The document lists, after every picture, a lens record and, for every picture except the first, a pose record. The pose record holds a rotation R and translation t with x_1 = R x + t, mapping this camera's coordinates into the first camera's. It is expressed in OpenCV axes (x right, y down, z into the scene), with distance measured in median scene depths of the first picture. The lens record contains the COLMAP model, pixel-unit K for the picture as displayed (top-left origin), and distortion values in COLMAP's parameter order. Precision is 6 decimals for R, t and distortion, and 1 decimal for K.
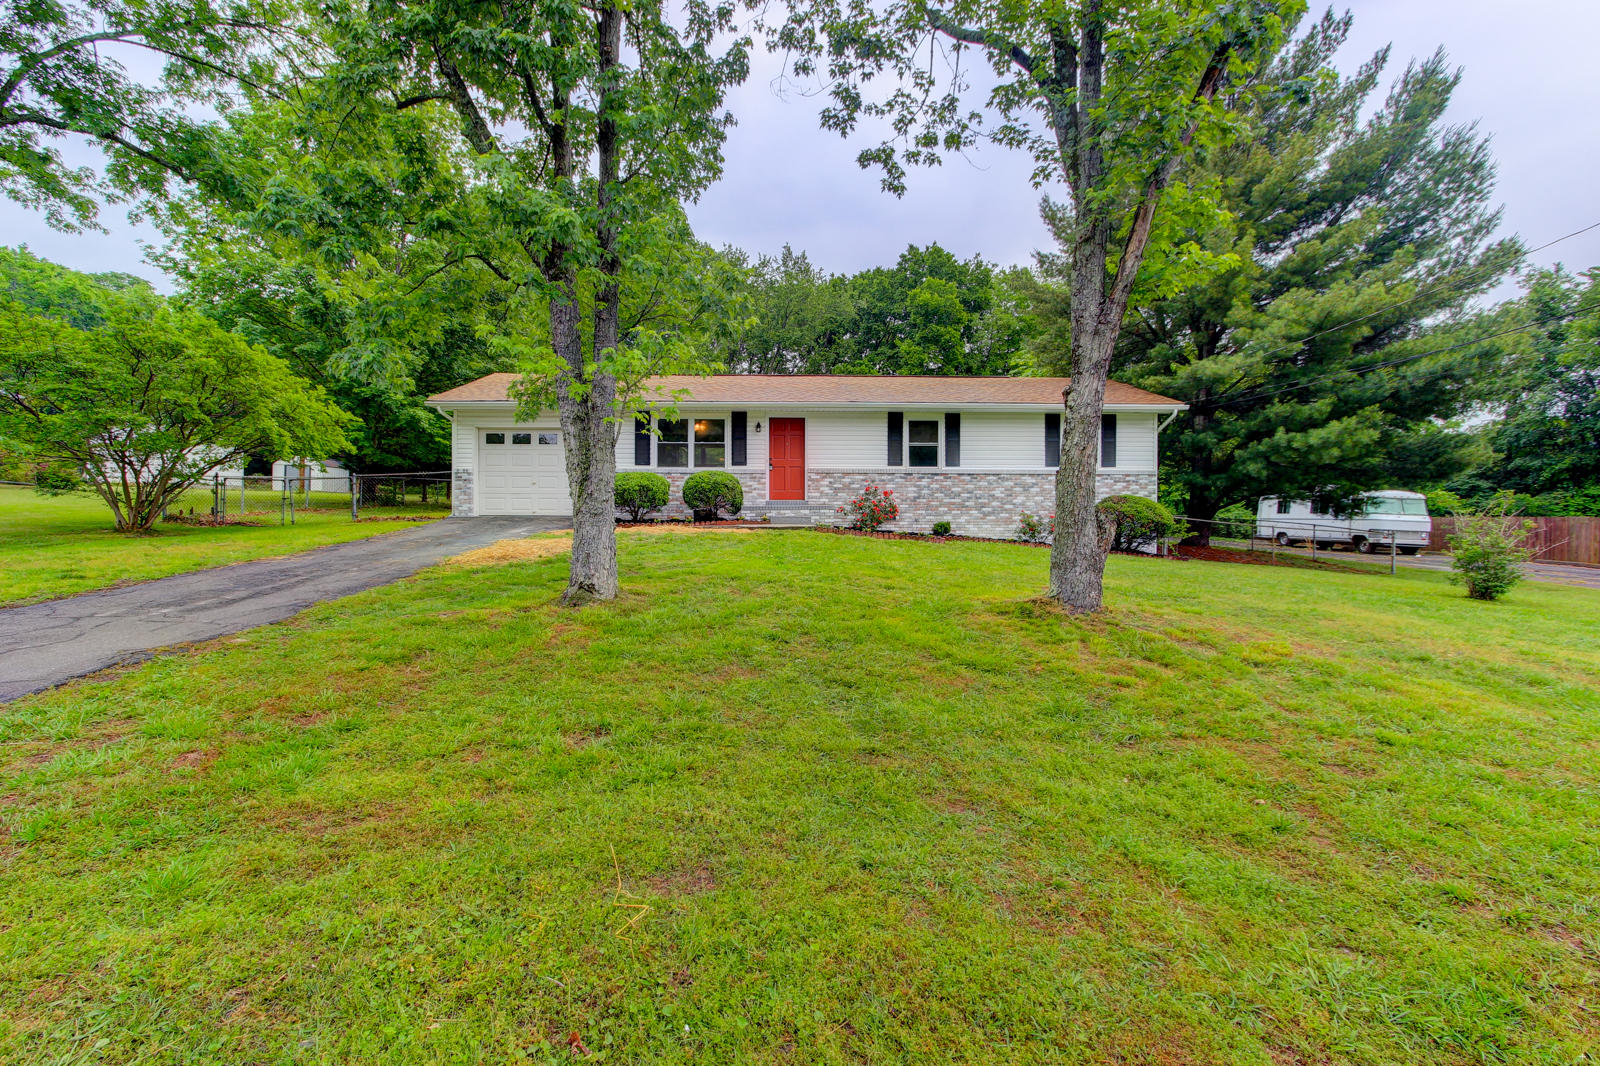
lens RADIAL K [[763.2, 0, 792.5], [0, 763.2, 529.2], [0, 0, 1]] dist [-0.007137, -0.000968]
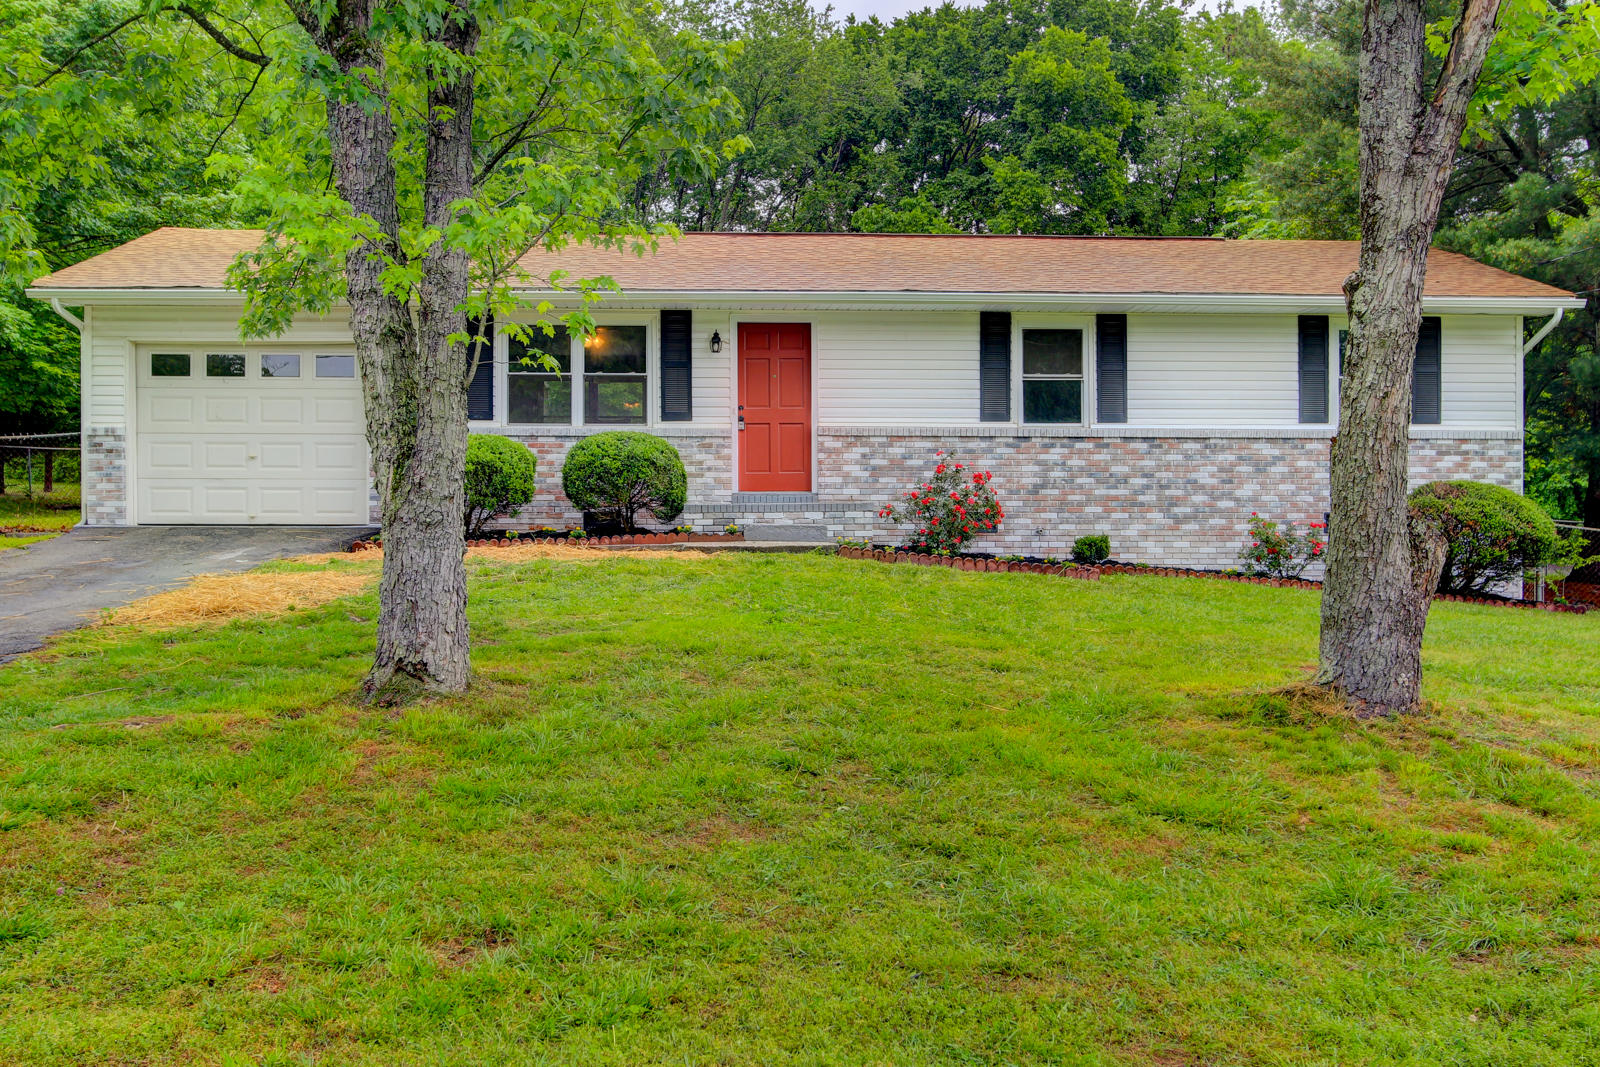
lens RADIAL K [[1623.5, 0, 800.9], [0, 1623.5, 539.5], [0, 0, 1]] dist [-0.014774, 0.000000]
pose [[0.999618, -0.001798, 0.027590, -0.020180], [0.001964, 0.999980, -0.005997, -0.001239], [-0.027579, 0.006049, 0.999601, -0.039097]]
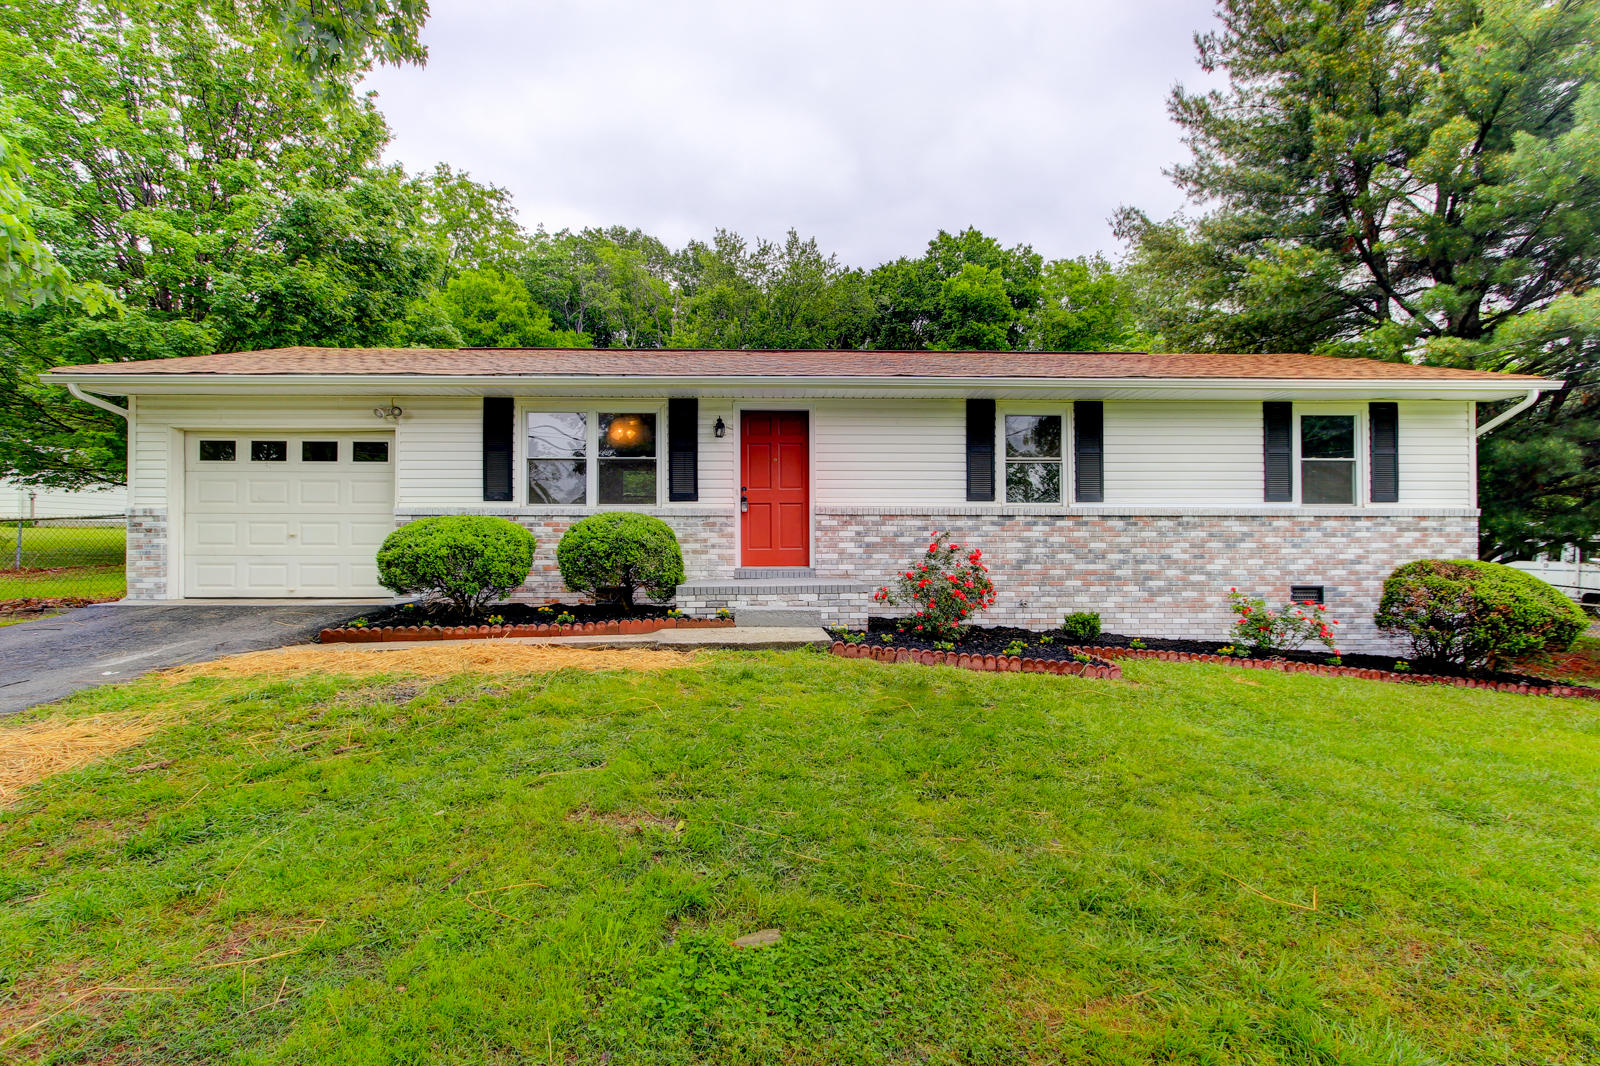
lens RADIAL K [[730.3, 0, 798.3], [0, 730.3, 539.3], [0, 0, 1]] dist [0.002049, 0.000205]
pose [[0.999958, -0.001427, -0.009051, 0.014051], [0.001229, 0.999761, -0.021830, -0.048563], [0.009080, 0.021818, 0.999721, 0.525782]]
